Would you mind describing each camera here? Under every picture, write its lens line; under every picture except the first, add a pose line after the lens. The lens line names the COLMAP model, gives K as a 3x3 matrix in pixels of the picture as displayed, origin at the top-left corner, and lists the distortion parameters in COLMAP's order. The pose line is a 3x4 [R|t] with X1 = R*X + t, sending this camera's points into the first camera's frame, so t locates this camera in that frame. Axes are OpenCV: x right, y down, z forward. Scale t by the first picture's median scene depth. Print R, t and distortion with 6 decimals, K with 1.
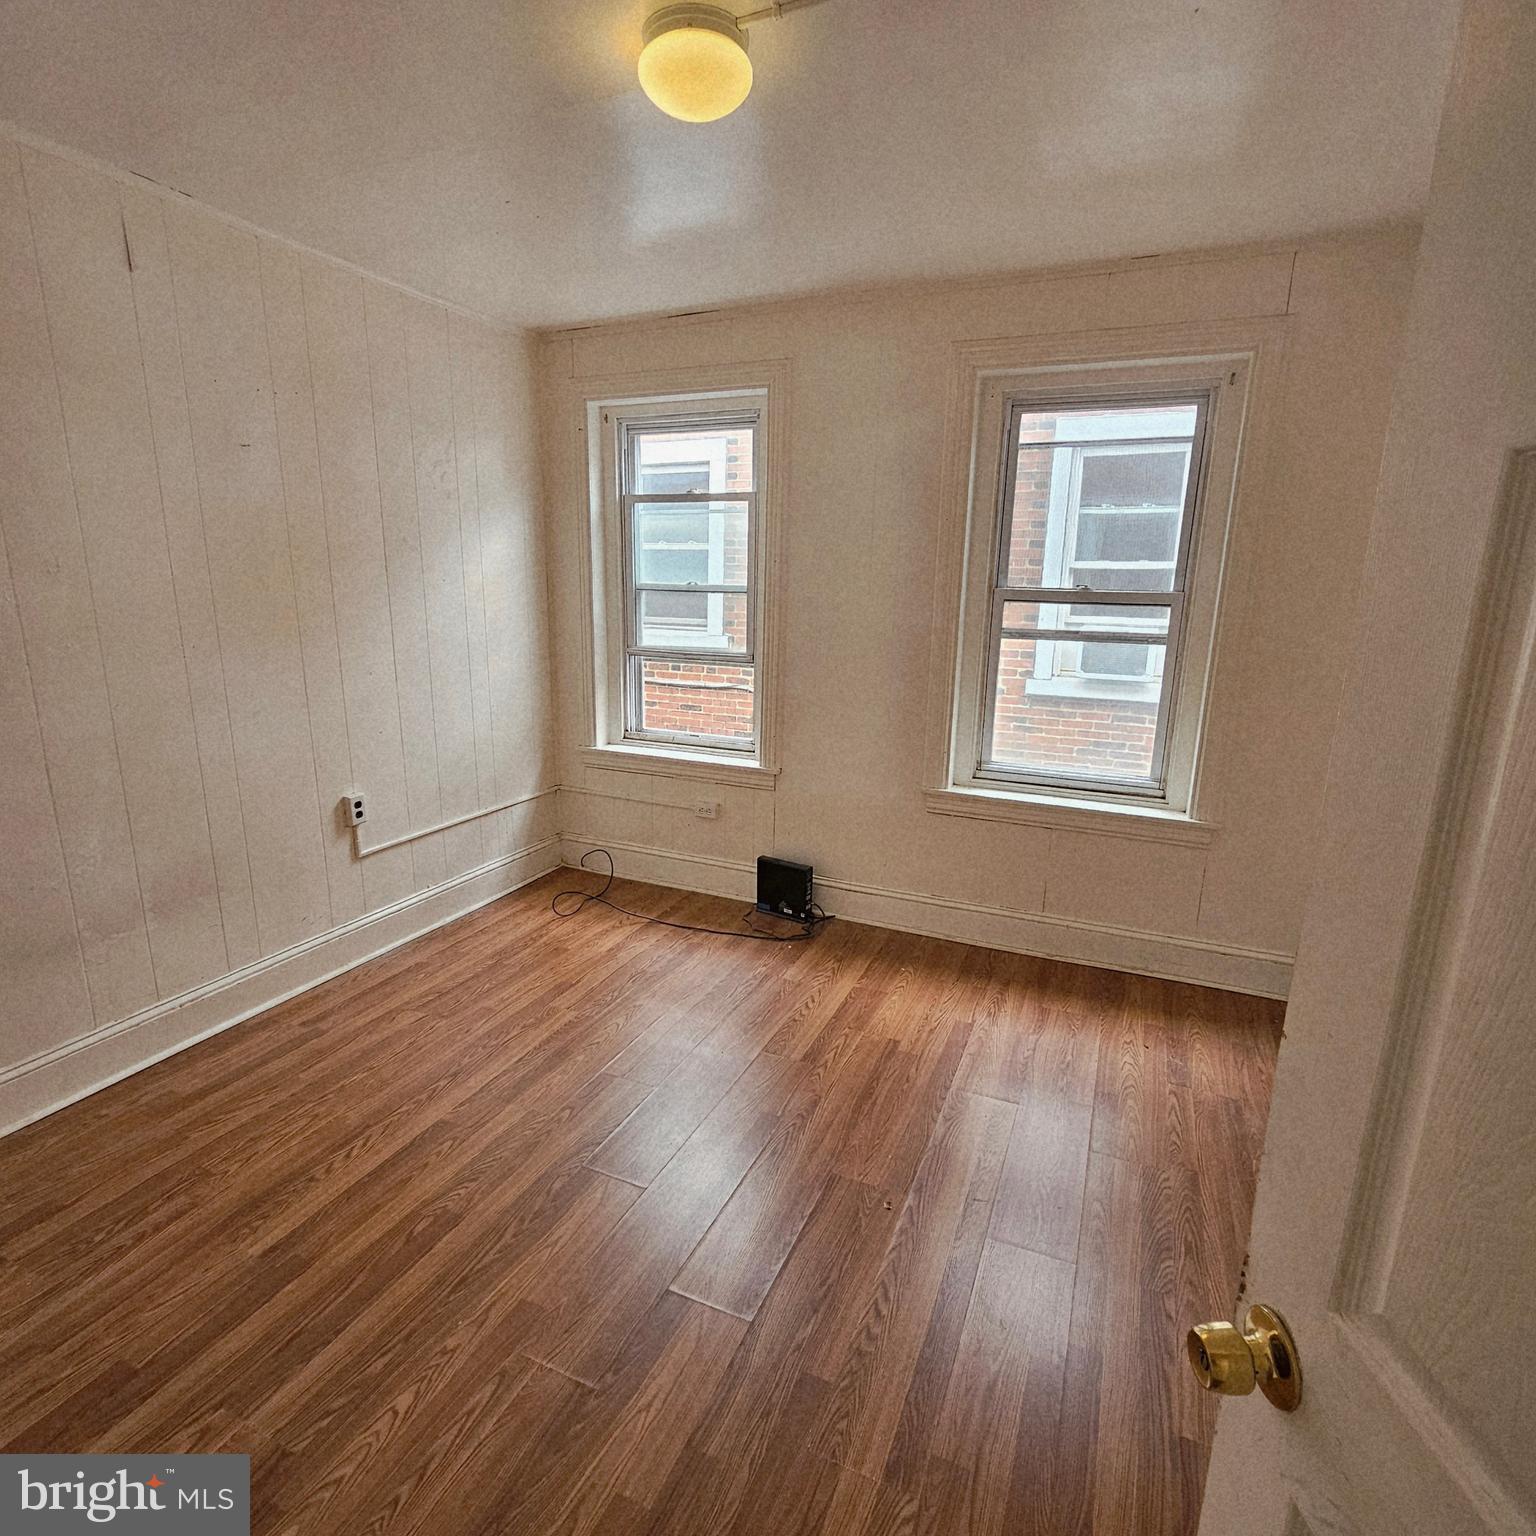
lens RADIAL K [[840.9, 0, 768.0], [0, 840.9, 768.0], [0, 0, 1]] dist [-0.001679, 0.002236]
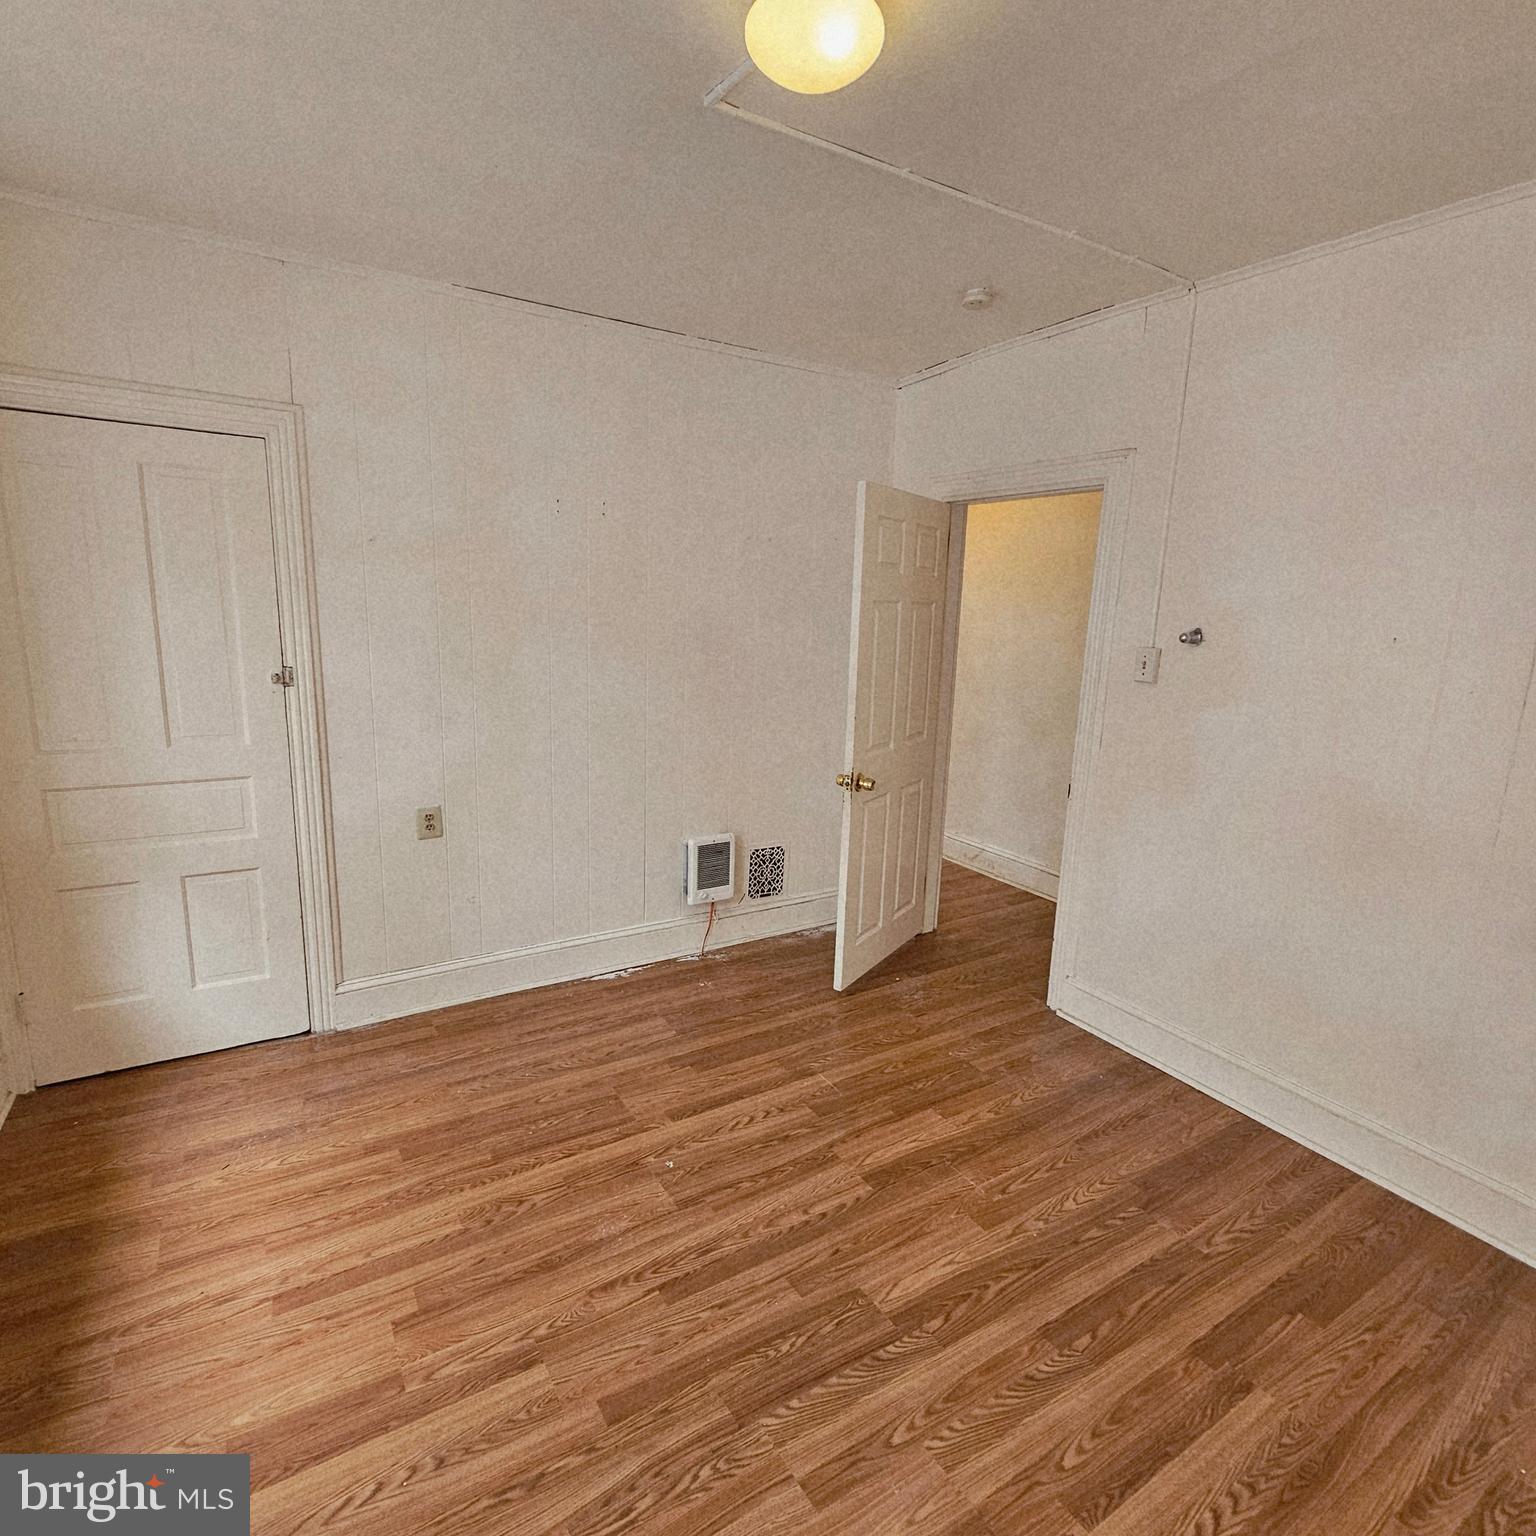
lens RADIAL K [[840.9, 0, 768.0], [0, 840.9, 768.0], [0, 0, 1]] dist [-0.001679, 0.002236]
pose [[-0.826264, -0.158531, 0.540515, -0.521209], [0.078354, 0.917902, 0.388994, -0.427450], [-0.557808, 0.363763, -0.746007, 1.642058]]
